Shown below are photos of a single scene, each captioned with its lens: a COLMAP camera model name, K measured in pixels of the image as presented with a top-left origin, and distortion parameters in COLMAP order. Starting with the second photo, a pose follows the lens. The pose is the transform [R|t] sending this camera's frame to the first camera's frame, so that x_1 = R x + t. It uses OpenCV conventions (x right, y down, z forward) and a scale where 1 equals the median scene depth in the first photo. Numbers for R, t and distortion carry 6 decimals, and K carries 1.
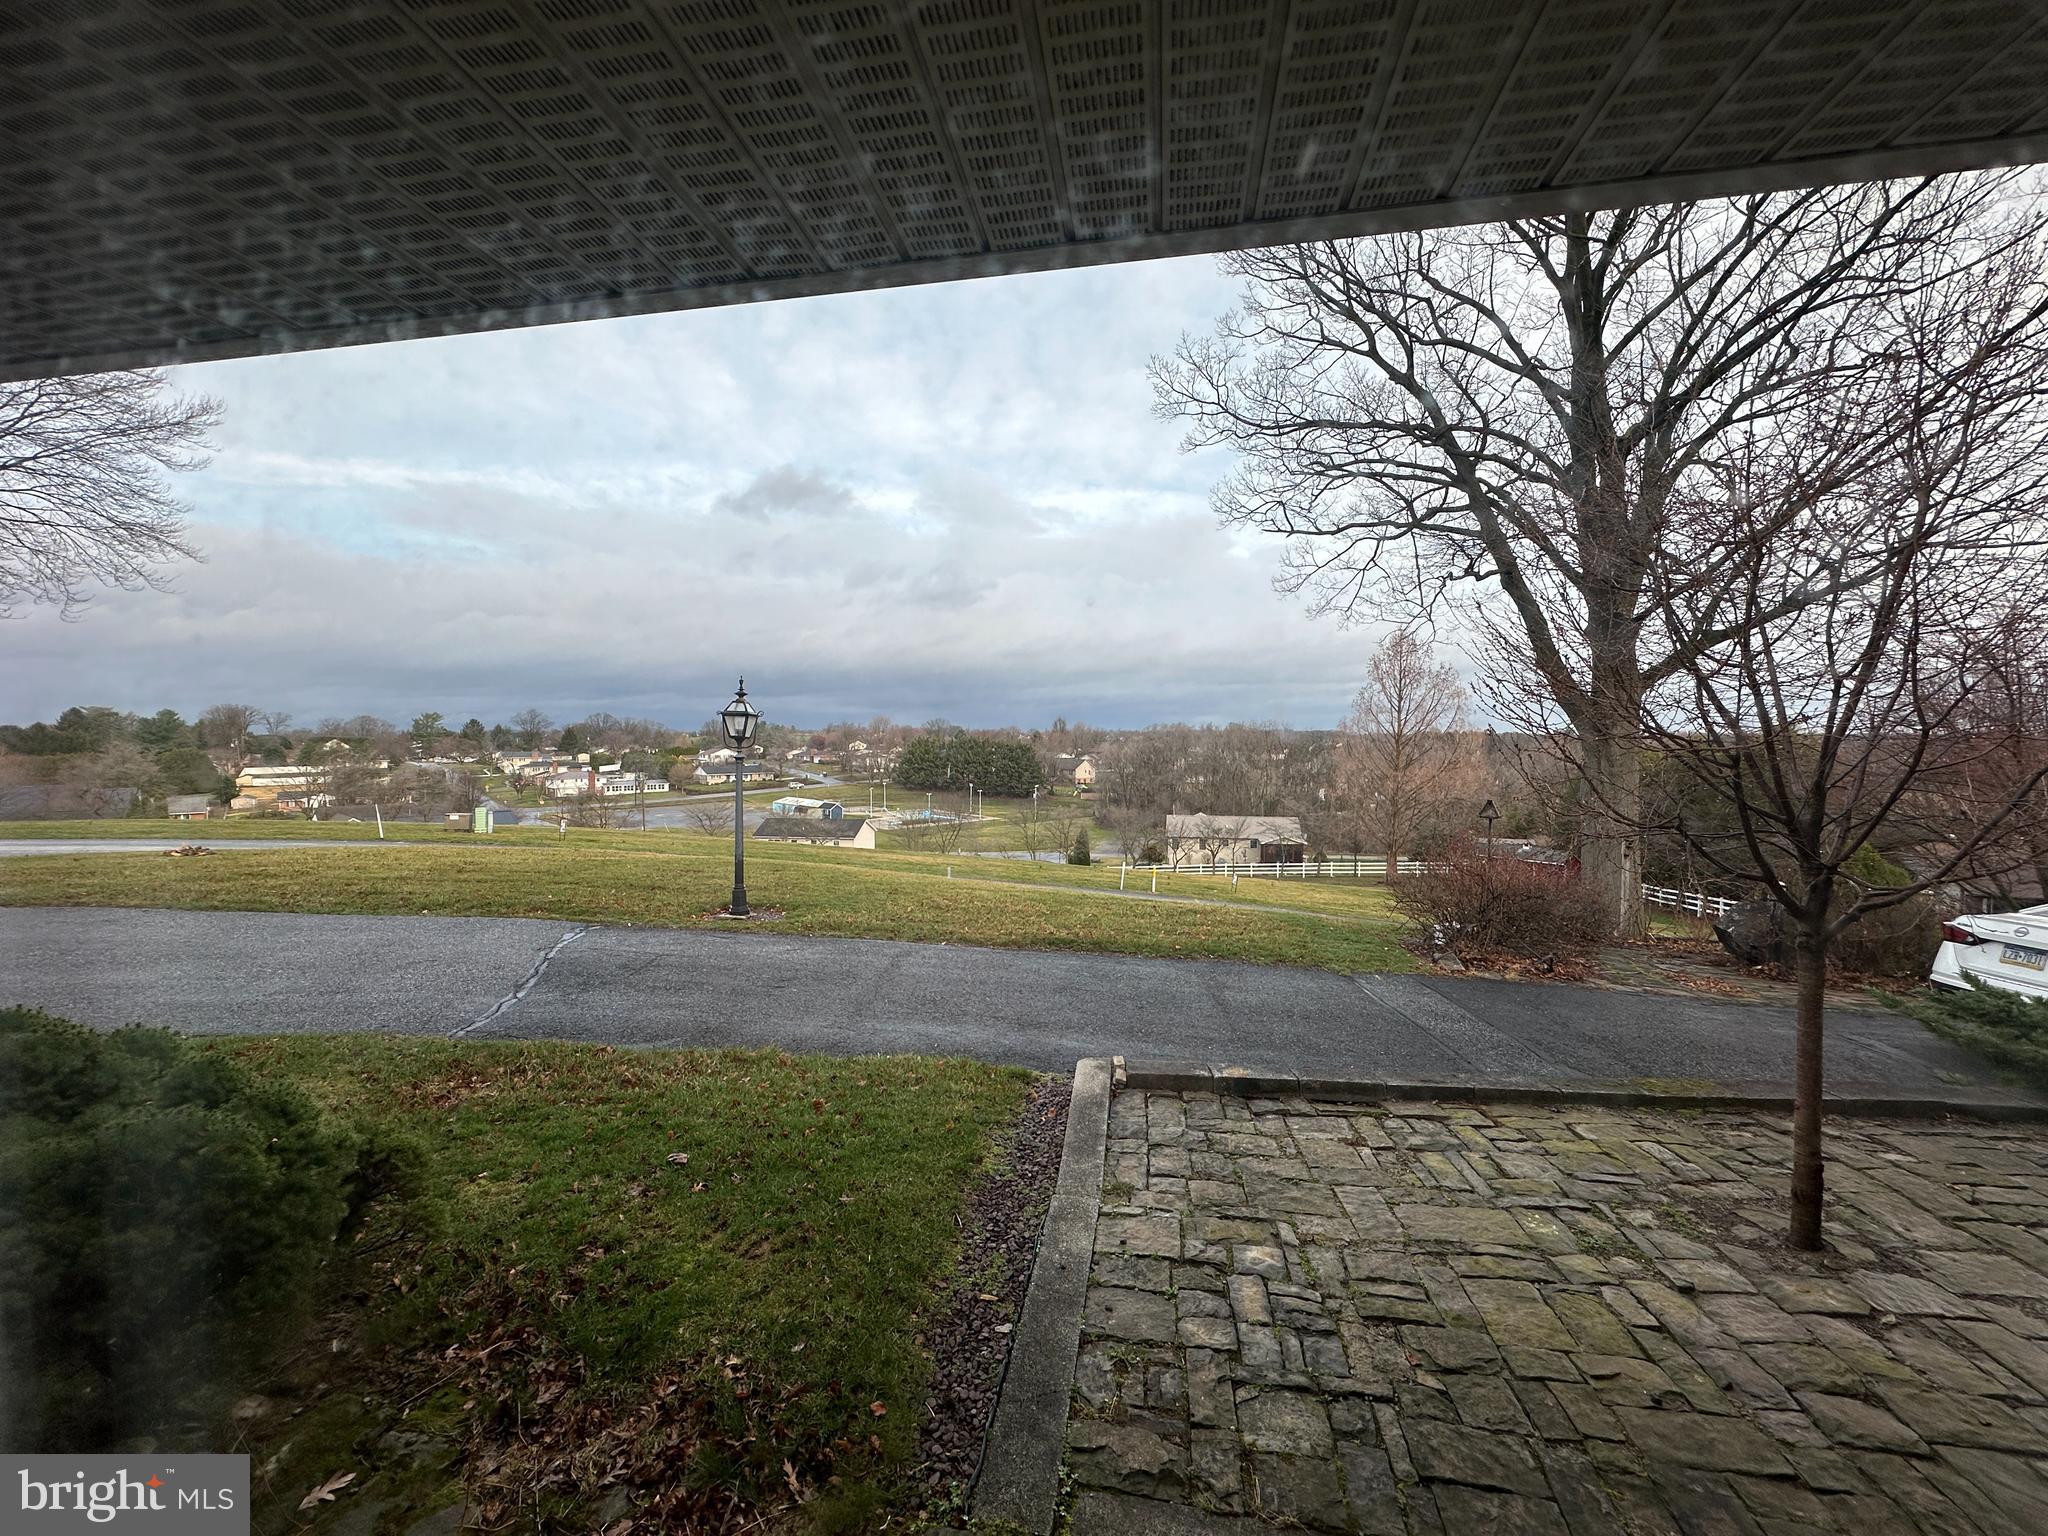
lens RADIAL K [[815.4, 0, 1024.0], [0, 815.4, 768.0], [0, 0, 1]] dist [-0.001059, -0.000016]
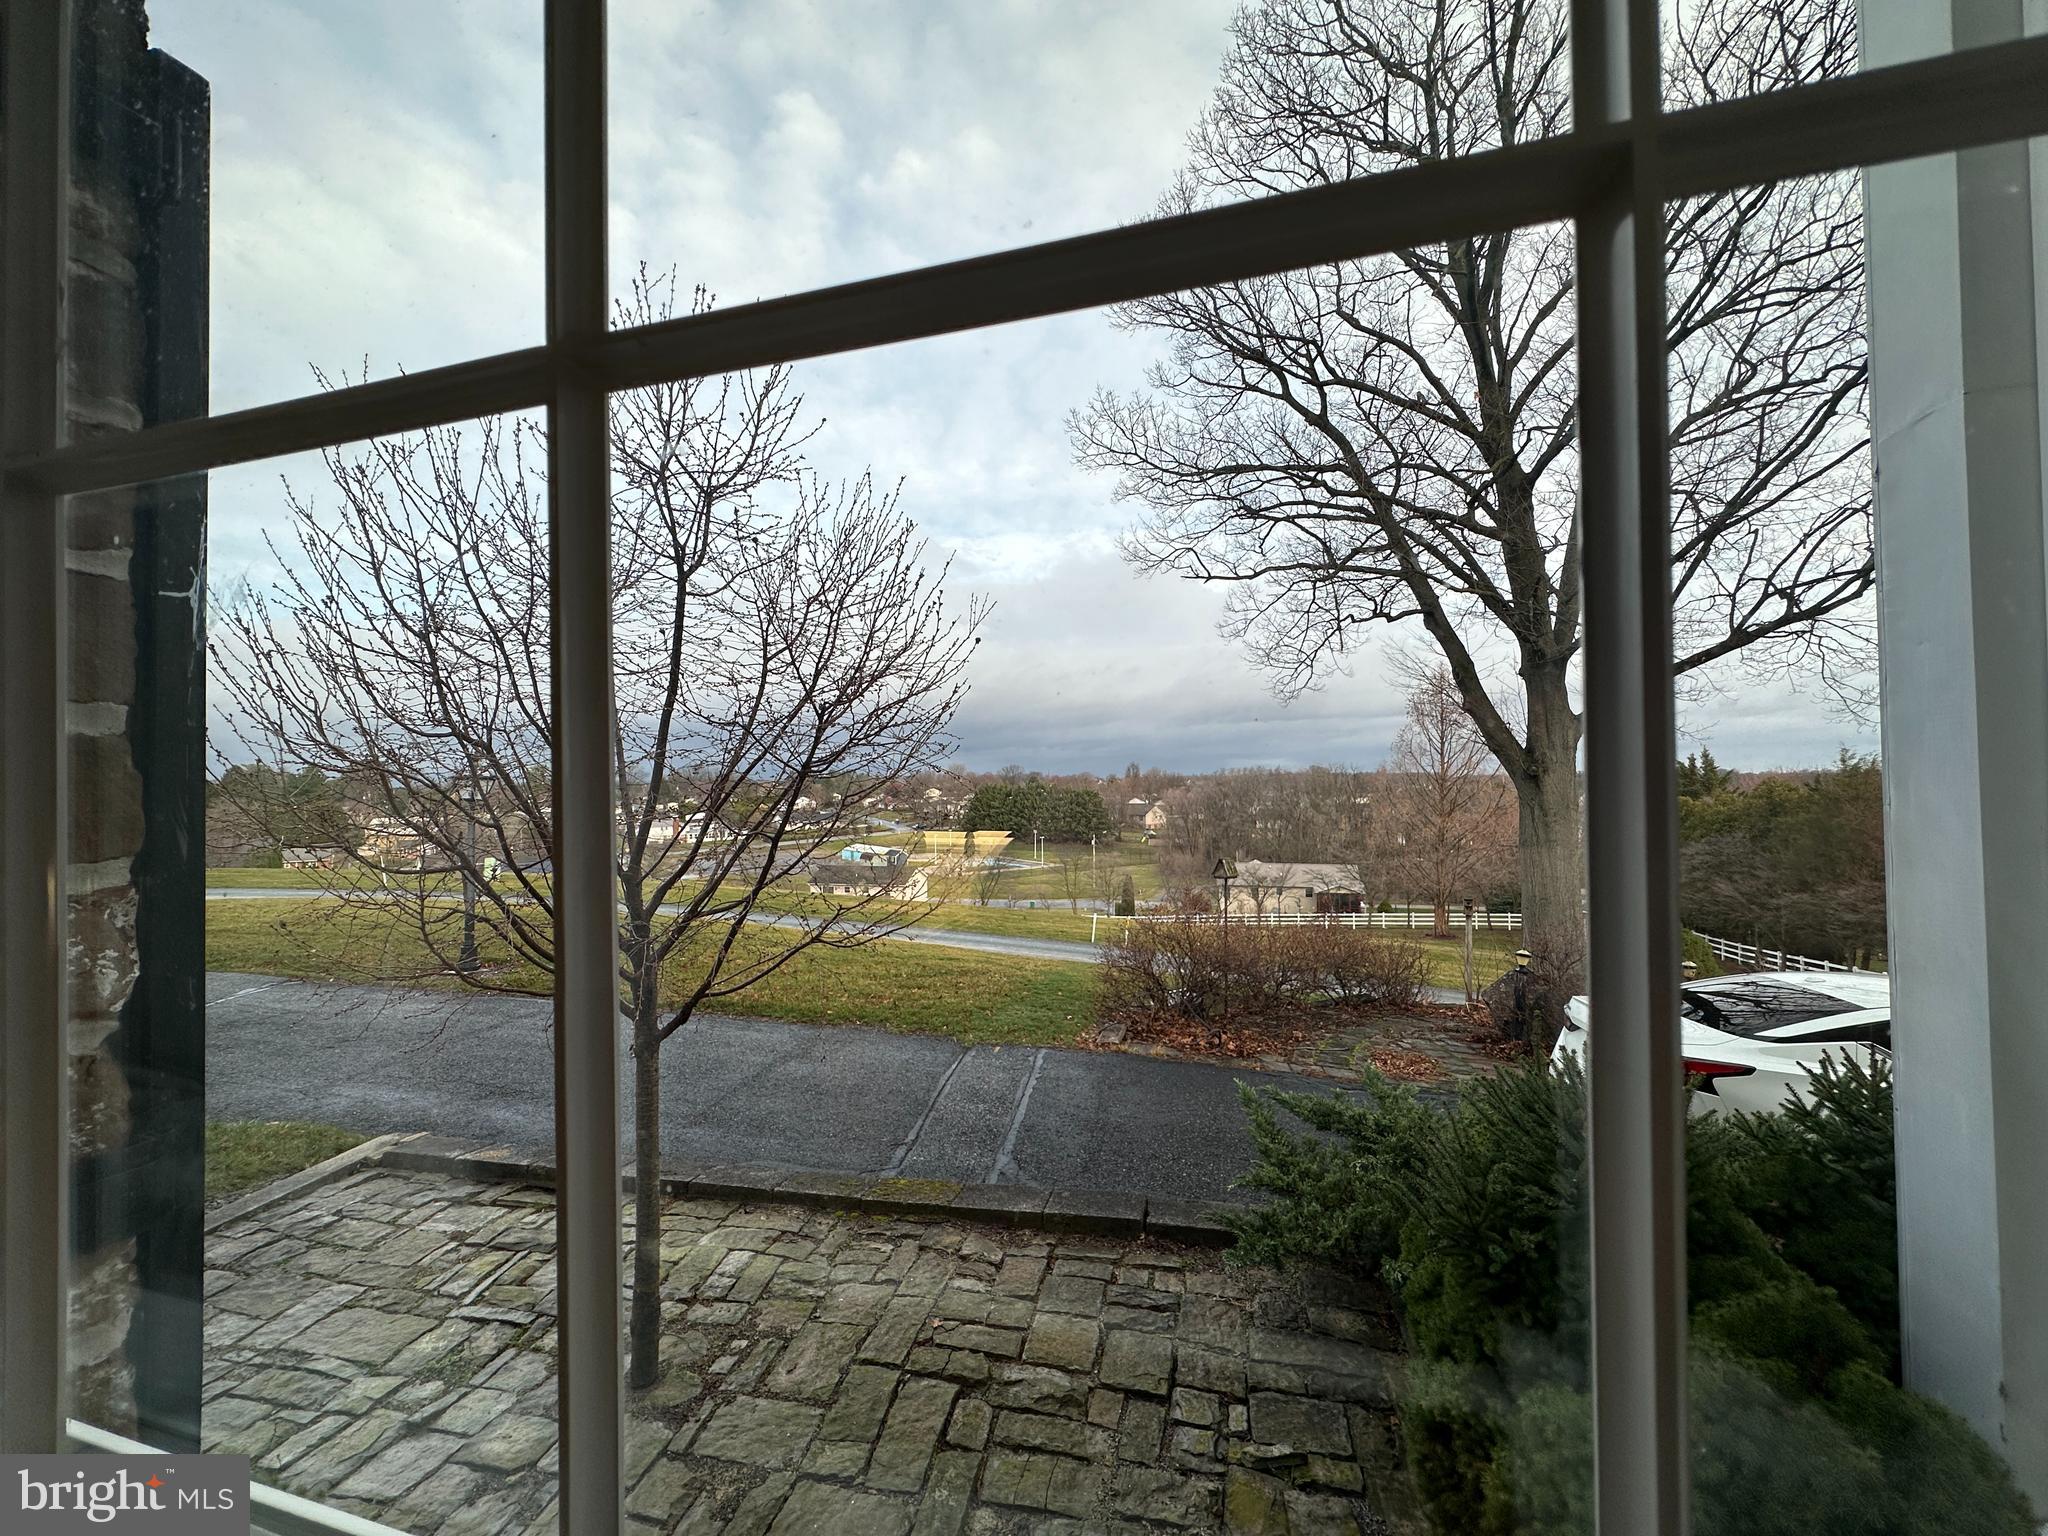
lens RADIAL K [[815.4, 0, 1024.0], [0, 815.4, 768.0], [0, 0, 1]] dist [-0.001059, -0.000016]
pose [[0.994698, -0.012011, -0.102137, 0.048379], [0.006282, 0.998398, -0.056232, -0.001573], [0.102649, 0.055292, 0.993180, 0.003128]]
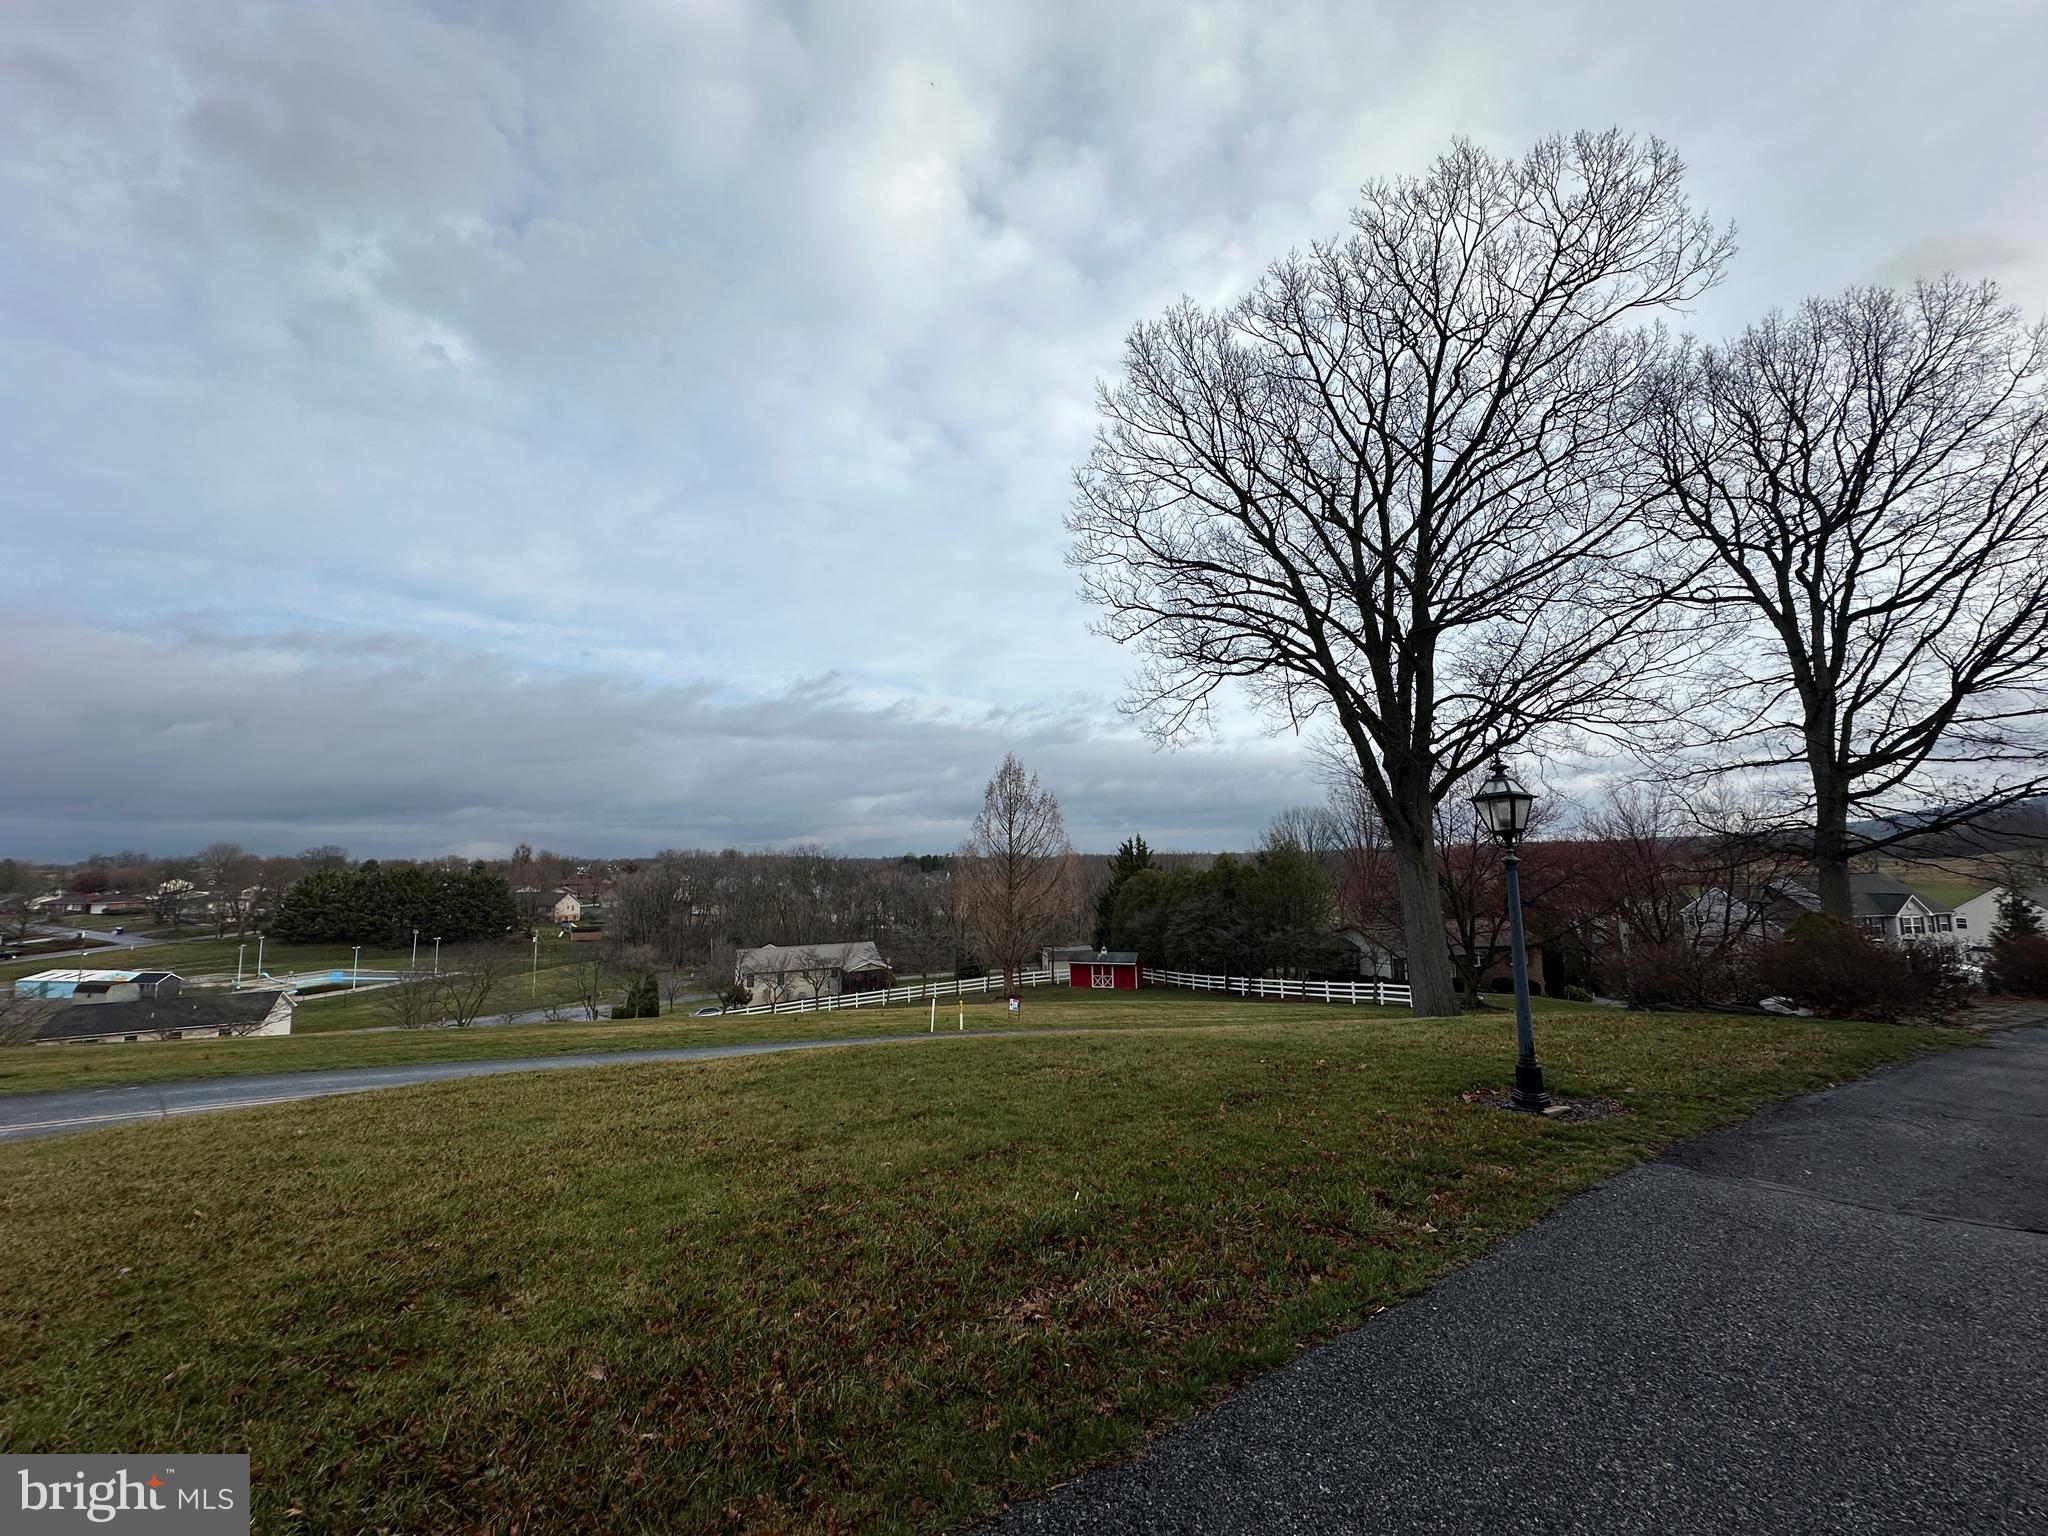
lens RADIAL K [[806.3, 0, 1024.0], [0, 806.3, 768.0], [0, 0, 1]] dist [-0.001058, -0.000042]
pose [[0.808081, 0.053047, 0.586678, -0.107146], [0.039099, 0.988911, -0.143270, -0.000990], [-0.587773, 0.138713, 0.797046, 0.071300]]
